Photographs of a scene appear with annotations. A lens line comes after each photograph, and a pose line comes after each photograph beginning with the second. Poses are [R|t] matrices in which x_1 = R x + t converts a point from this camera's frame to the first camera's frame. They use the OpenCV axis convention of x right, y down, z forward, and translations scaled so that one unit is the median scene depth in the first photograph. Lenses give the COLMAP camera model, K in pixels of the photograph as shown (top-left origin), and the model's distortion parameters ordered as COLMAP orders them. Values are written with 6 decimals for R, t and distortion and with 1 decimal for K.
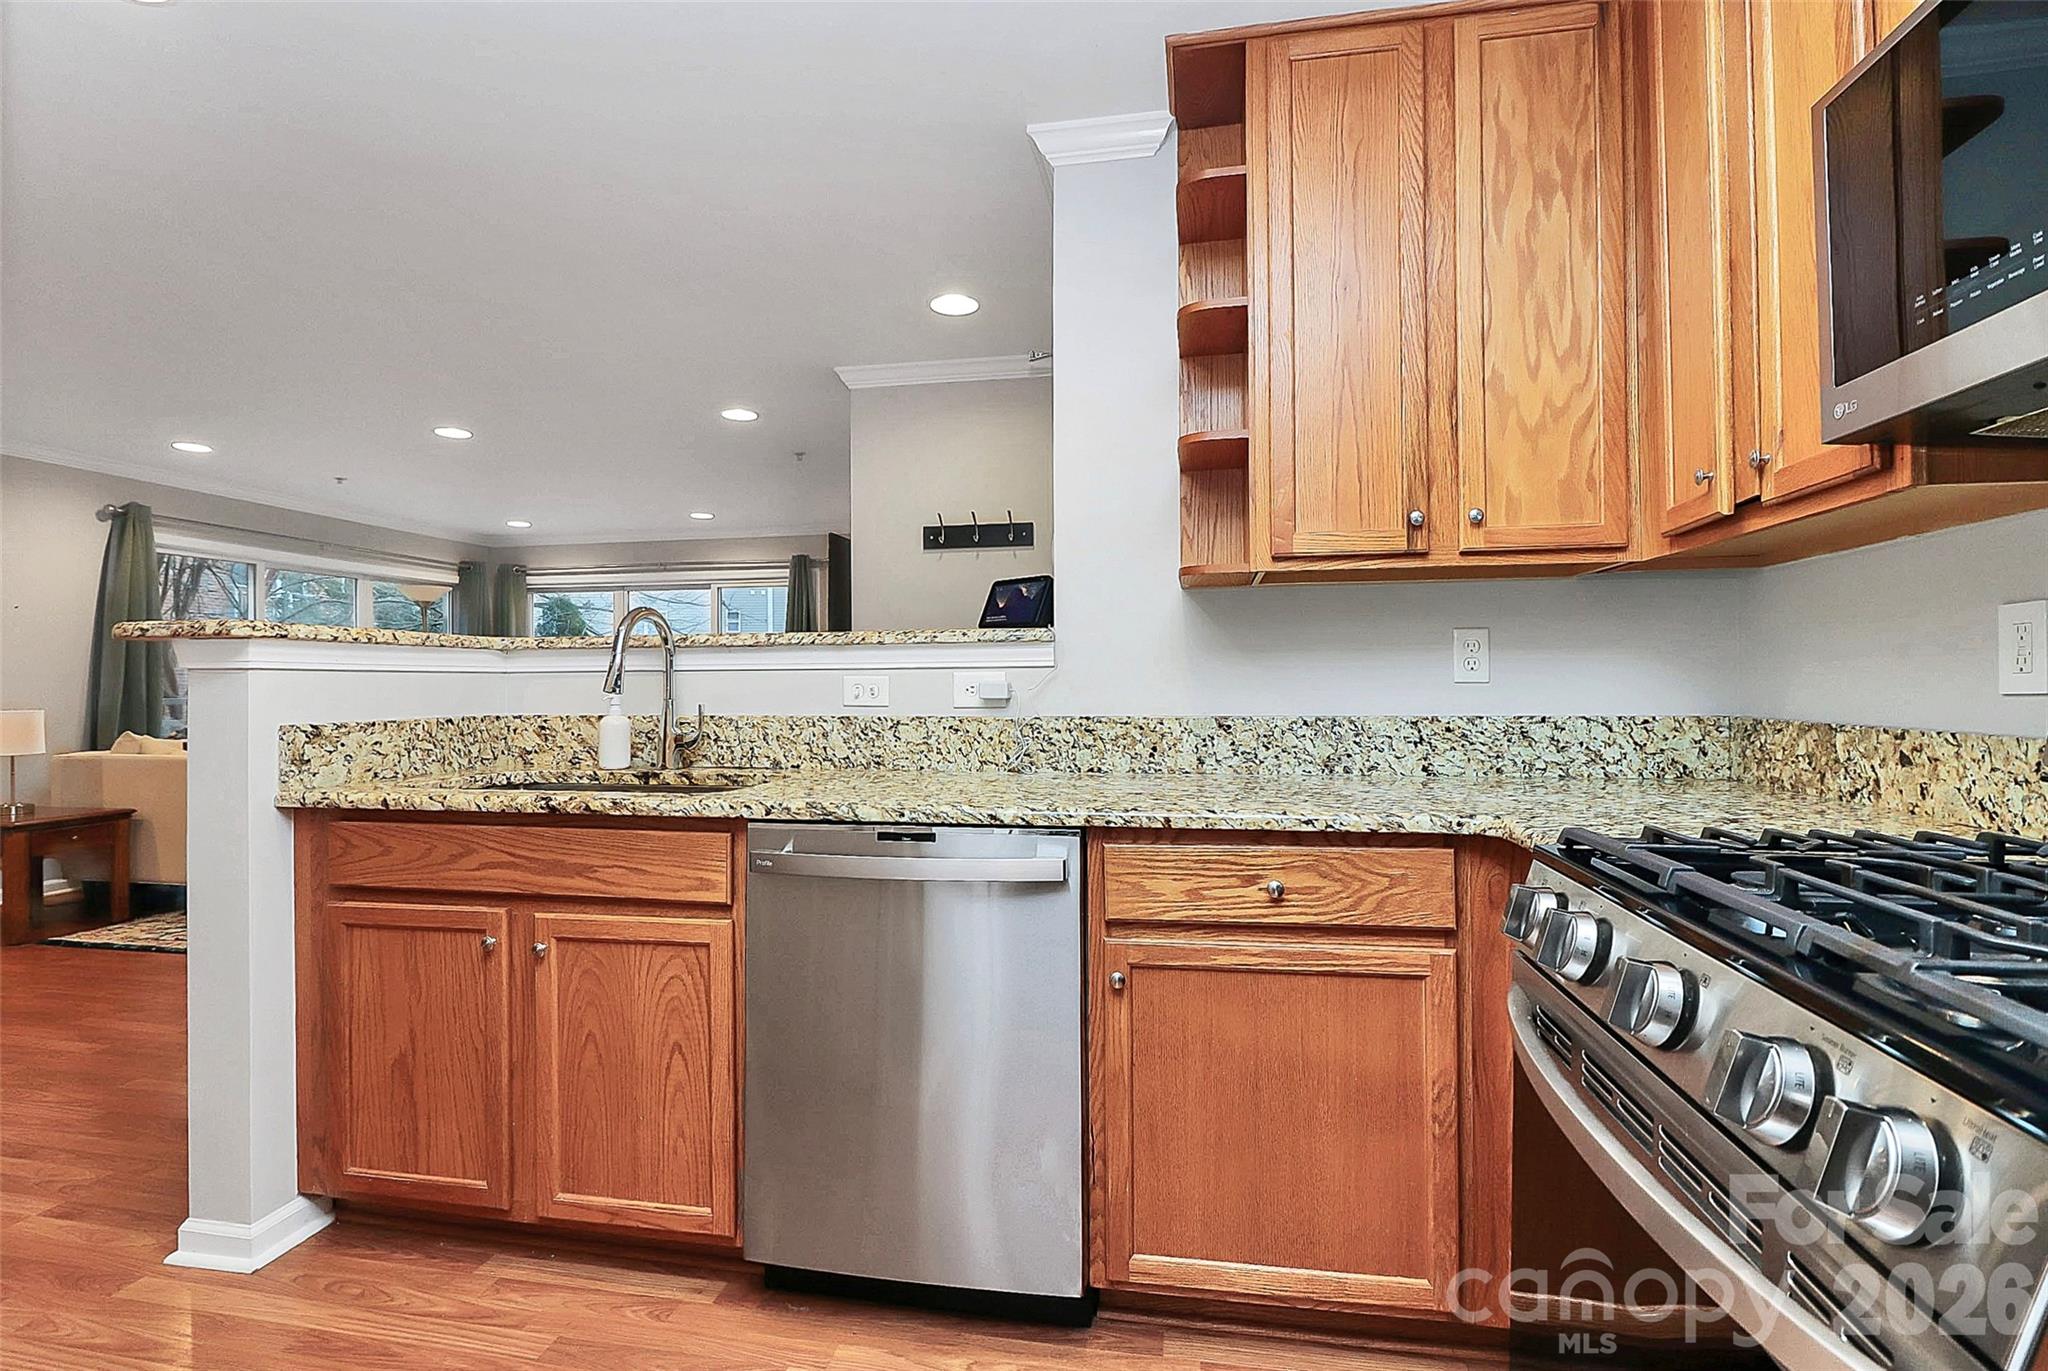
lens RADIAL K [[1043.7, 0, 1023.2], [0, 1043.7, 659.3], [0, 0, 1]] dist [0.001750, -0.017626]
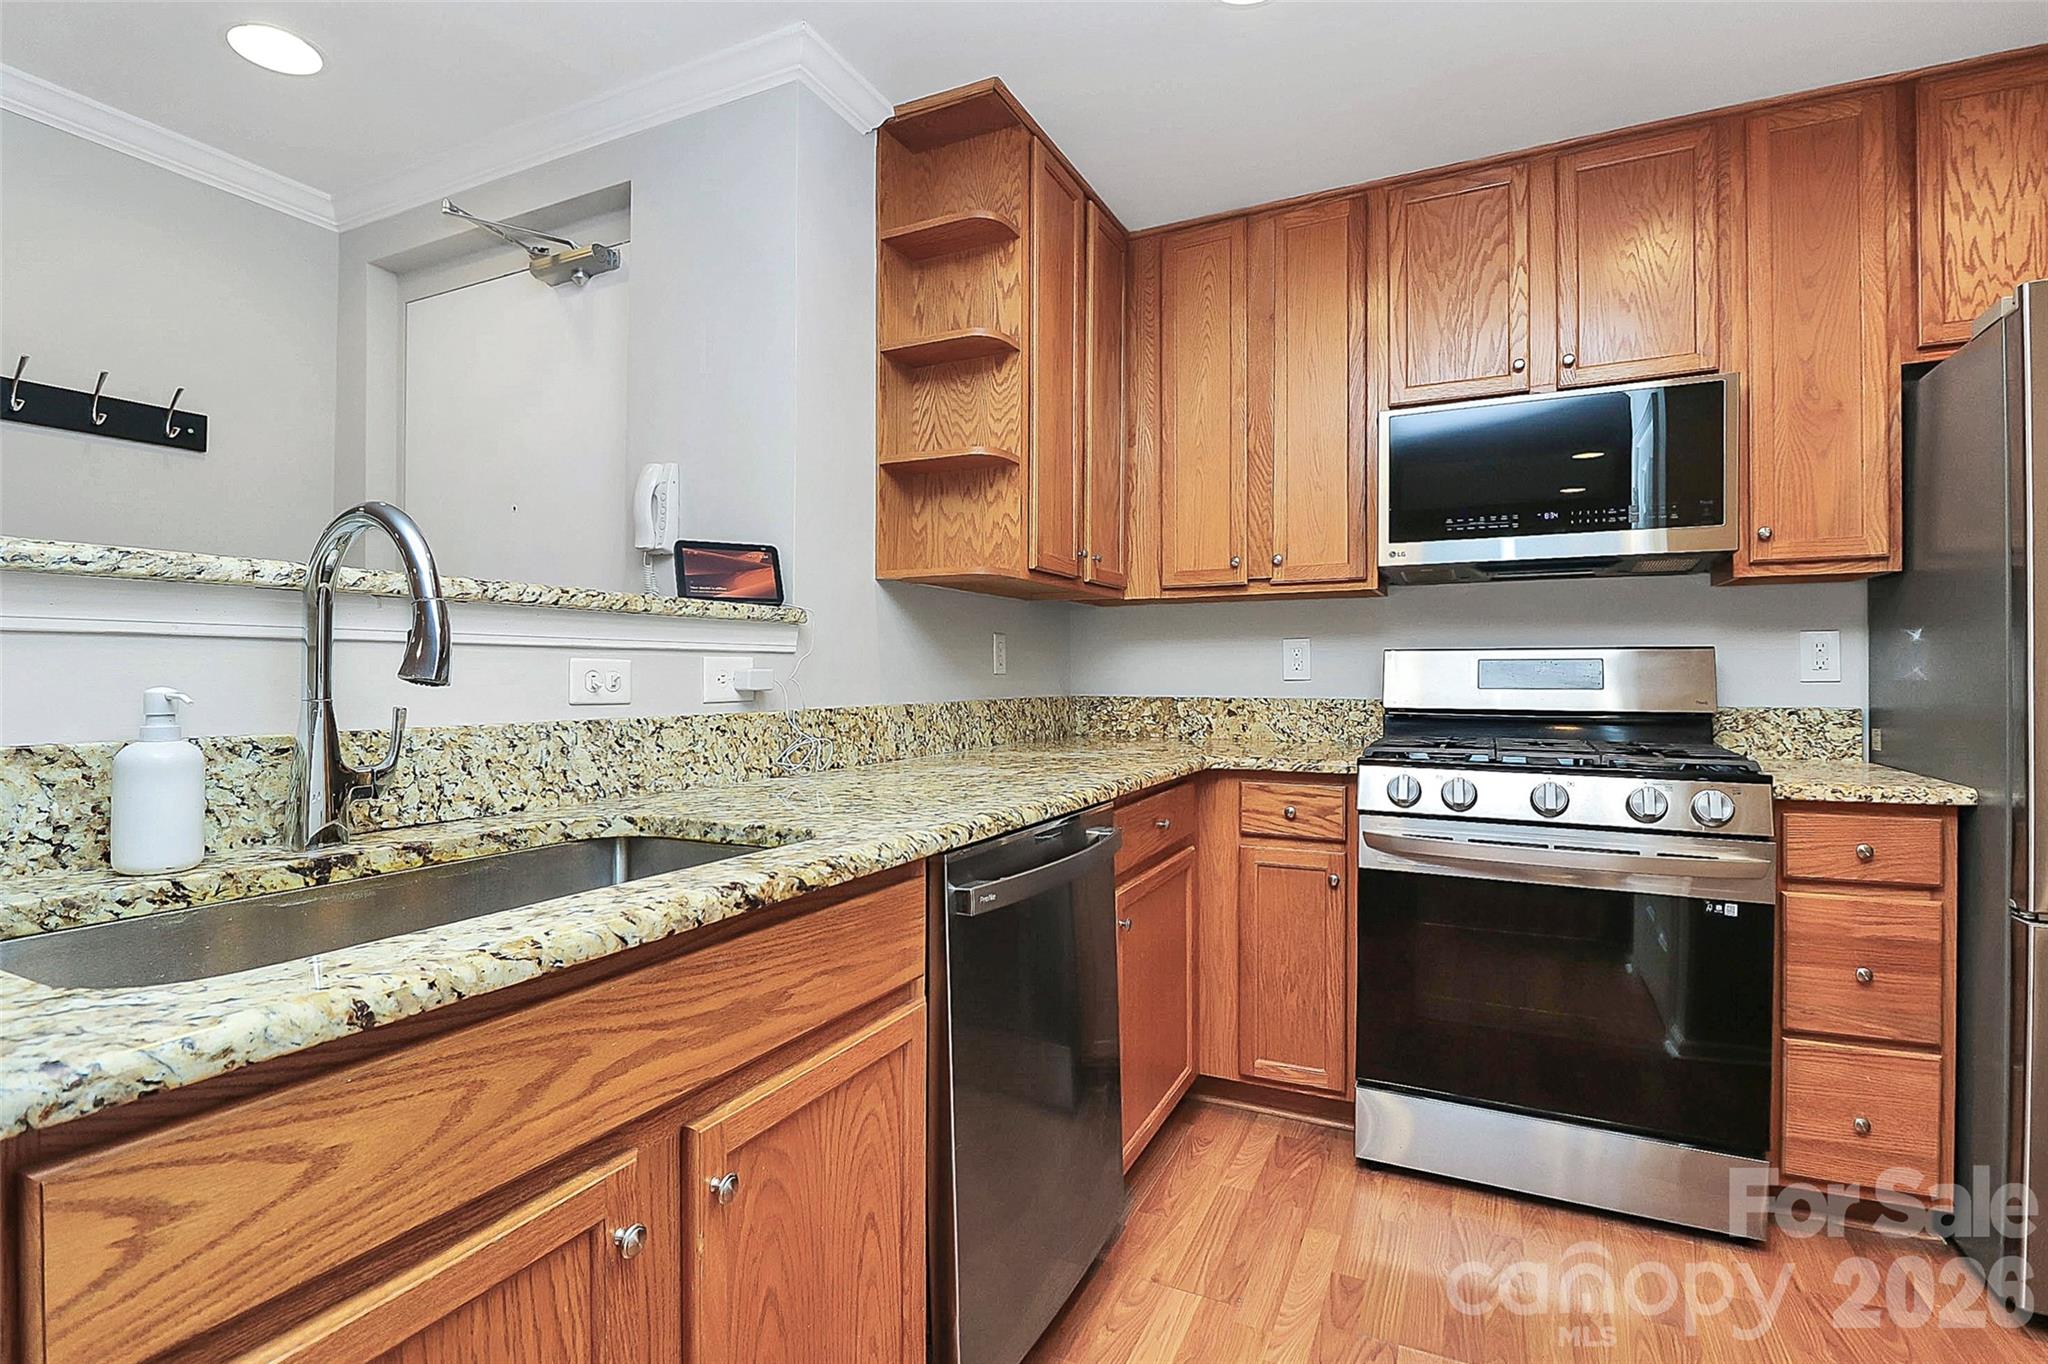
lens RADIAL K [[1026.0, 0, 1050.2], [0, 1026.0, 671.0], [0, 0, 1]] dist [0.003474, -0.017861]
pose [[0.205576, 0.009197, 0.978598, -0.896905], [-0.023048, 0.999724, -0.004554, 0.025411], [-0.978370, -0.021618, 0.205732, 0.727154]]
